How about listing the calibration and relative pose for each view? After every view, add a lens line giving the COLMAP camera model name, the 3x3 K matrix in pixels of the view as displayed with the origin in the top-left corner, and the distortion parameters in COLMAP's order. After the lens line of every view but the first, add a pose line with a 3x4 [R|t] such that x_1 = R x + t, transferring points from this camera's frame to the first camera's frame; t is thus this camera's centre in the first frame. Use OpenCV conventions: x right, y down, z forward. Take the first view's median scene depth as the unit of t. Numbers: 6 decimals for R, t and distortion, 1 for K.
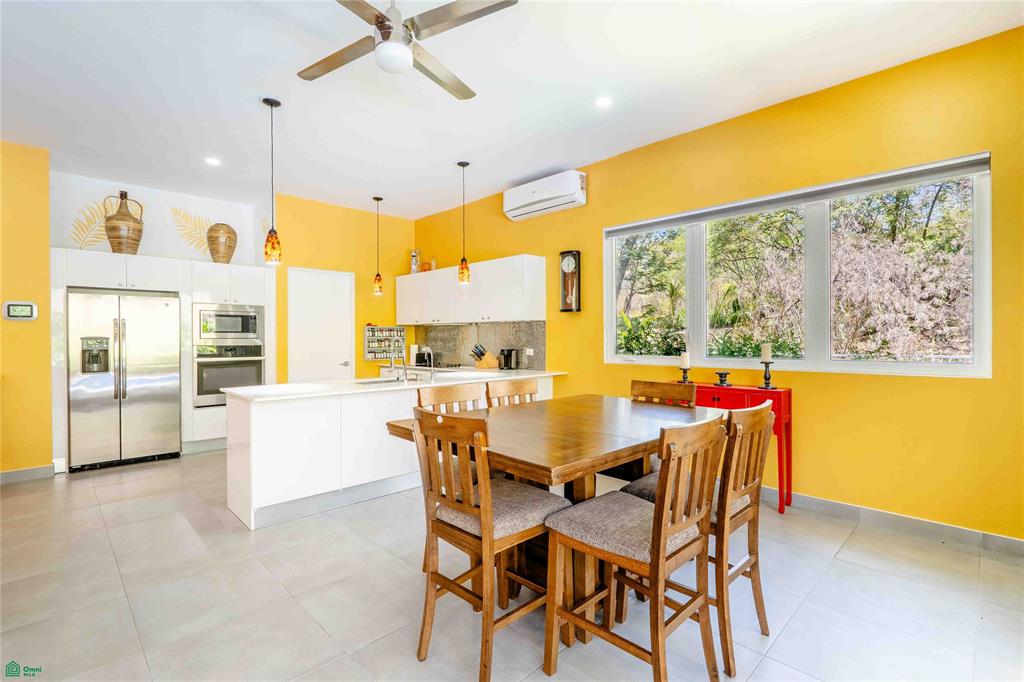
lens RADIAL K [[471.6, 0, 512.0], [0, 471.6, 341.0], [0, 0, 1]] dist [-0.007558, 0.000205]
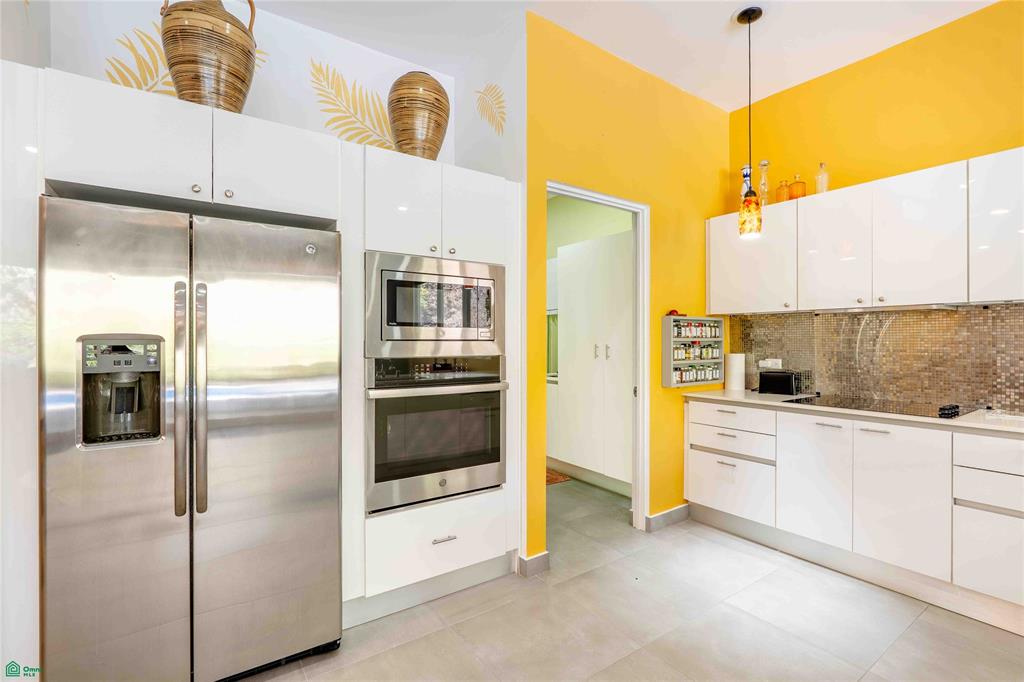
lens RADIAL K [[467.4, 0, 509.1], [0, 467.4, 339.9], [0, 0, 1]] dist [-0.005627, 0.000422]
pose [[0.985824, 0.002460, -0.167764, -0.511894], [-0.003817, 0.999963, -0.007770, -0.002912], [0.167739, 0.008300, 0.985797, 0.654529]]
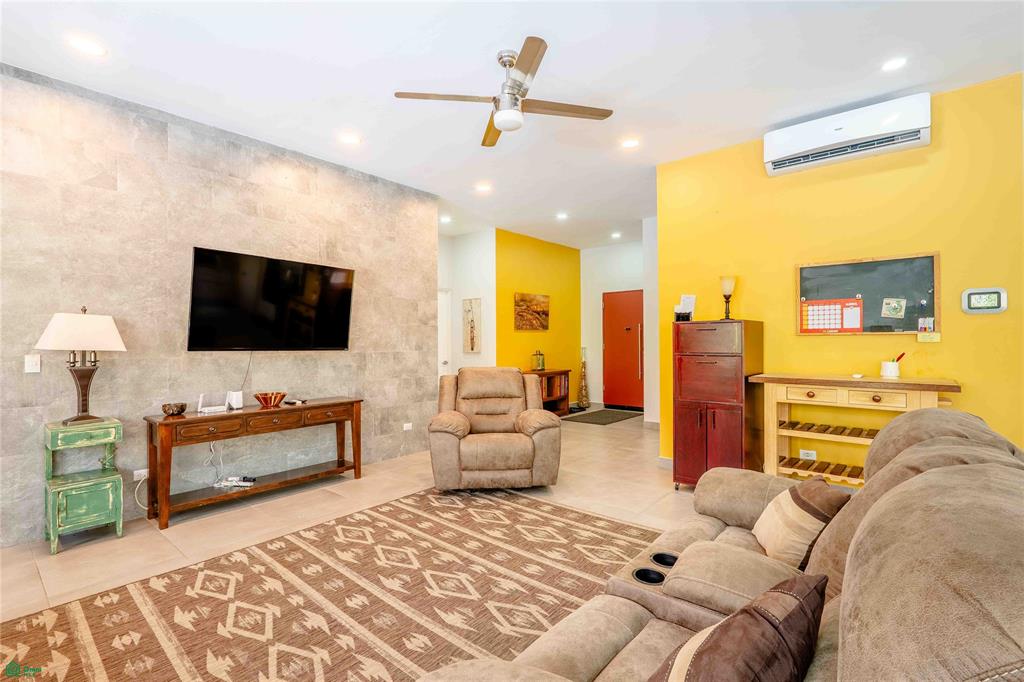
lens RADIAL K [[467.4, 0, 509.1], [0, 467.4, 339.9], [0, 0, 1]] dist [-0.005627, 0.000422]
pose [[0.087746, 0.000656, -0.996143, -0.307944], [-0.001635, 0.999999, 0.000514, 0.000216], [0.996142, 0.001583, 0.087747, 0.137592]]
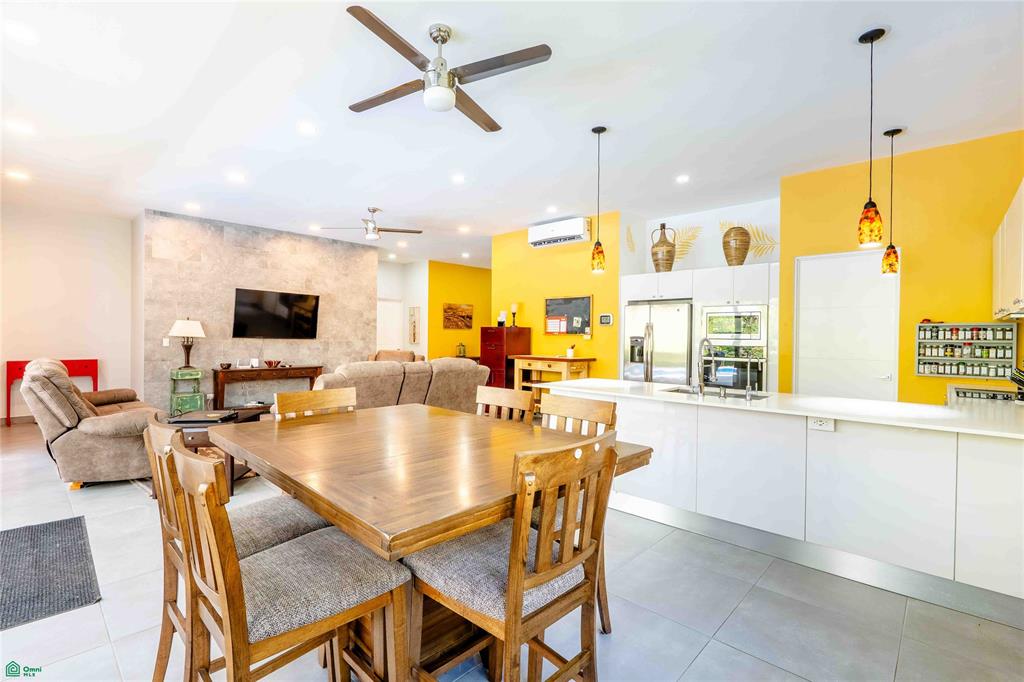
lens RADIAL K [[467.4, 0, 509.1], [0, 467.4, 339.9], [0, 0, 1]] dist [-0.005627, 0.000422]
pose [[0.033559, 0.011638, -0.999369, 0.426269], [-0.017753, 0.999781, 0.011046, -0.007066], [0.999279, 0.017371, 0.033758, 0.527090]]
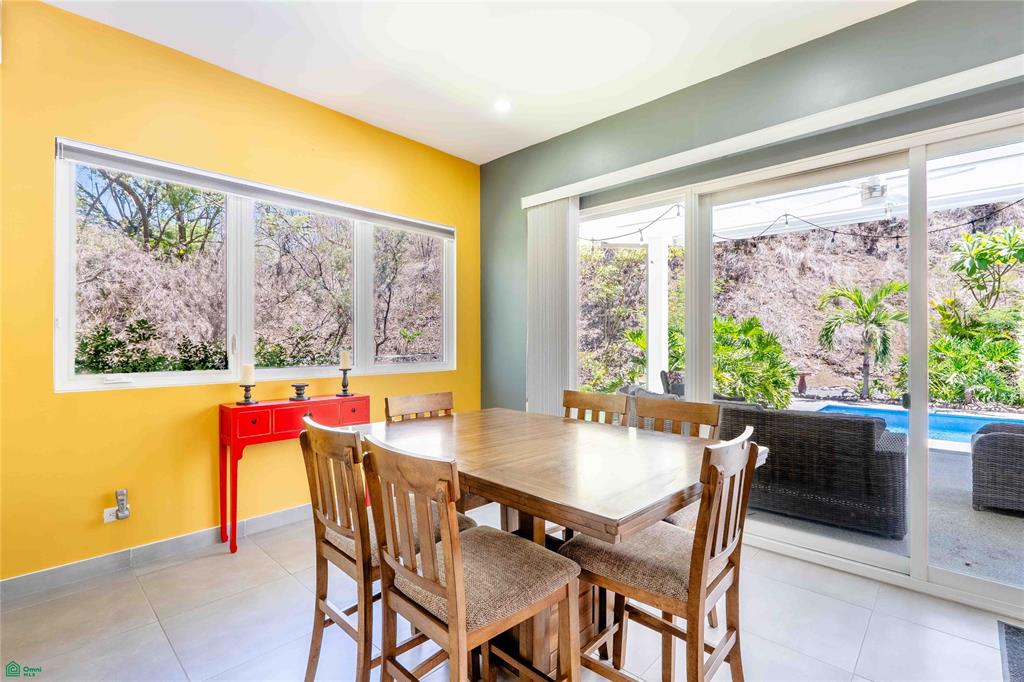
lens RADIAL K [[467.4, 0, 509.1], [0, 467.4, 339.9], [0, 0, 1]] dist [-0.005627, 0.000422]
pose [[-0.037807, 0.011329, 0.999221, -0.321397], [0.007463, 0.999911, -0.011054, -0.002294], [-0.999257, 0.007040, -0.037888, 0.491167]]
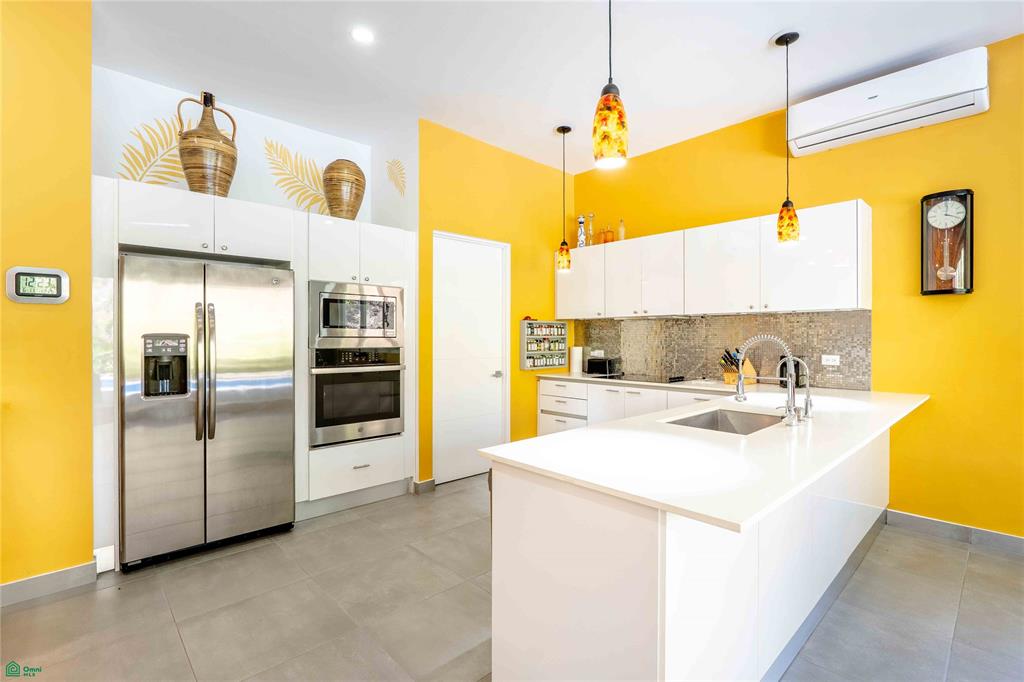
lens RADIAL K [[470.1, 0, 508.4], [0, 470.1, 339.4], [0, 0, 1]] dist [-0.005142, -0.000175]
pose [[0.999681, 0.003322, -0.025033, -0.413225], [-0.003398, 0.999990, -0.002961, -0.001247], [0.025023, 0.003046, 0.999682, 0.395585]]
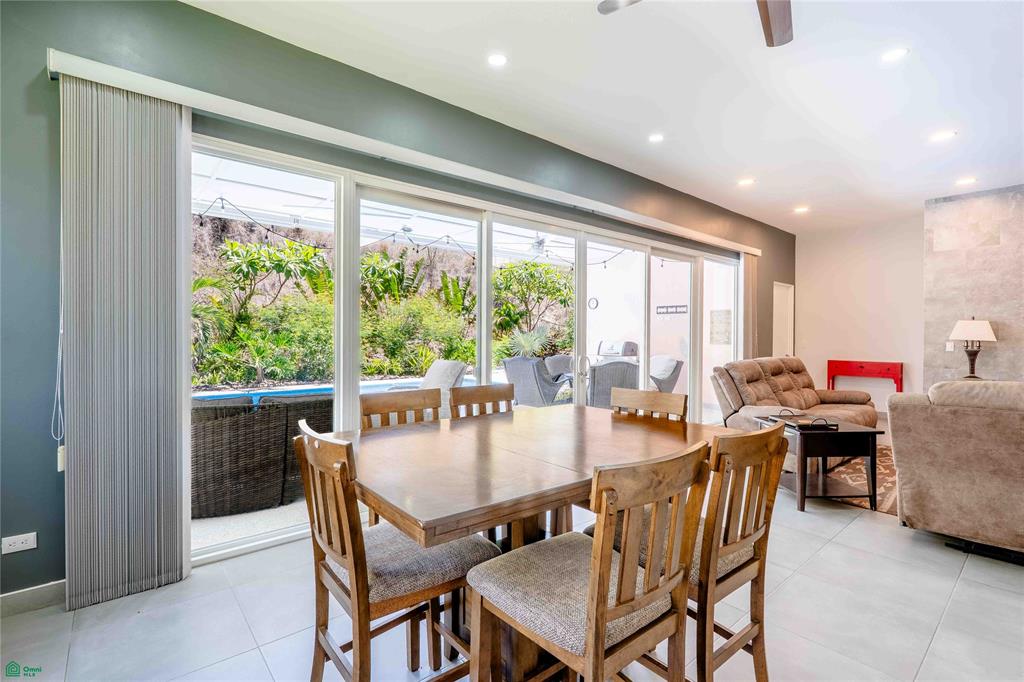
lens RADIAL K [[471.6, 0, 512.0], [0, 471.6, 341.0], [0, 0, 1]] dist [-0.007558, 0.000205]
pose [[-0.997442, -0.000527, 0.071484, 0.052146], [0.000949, 0.999787, 0.020611, -0.007040], [-0.071480, 0.020626, -0.997229, 0.828062]]
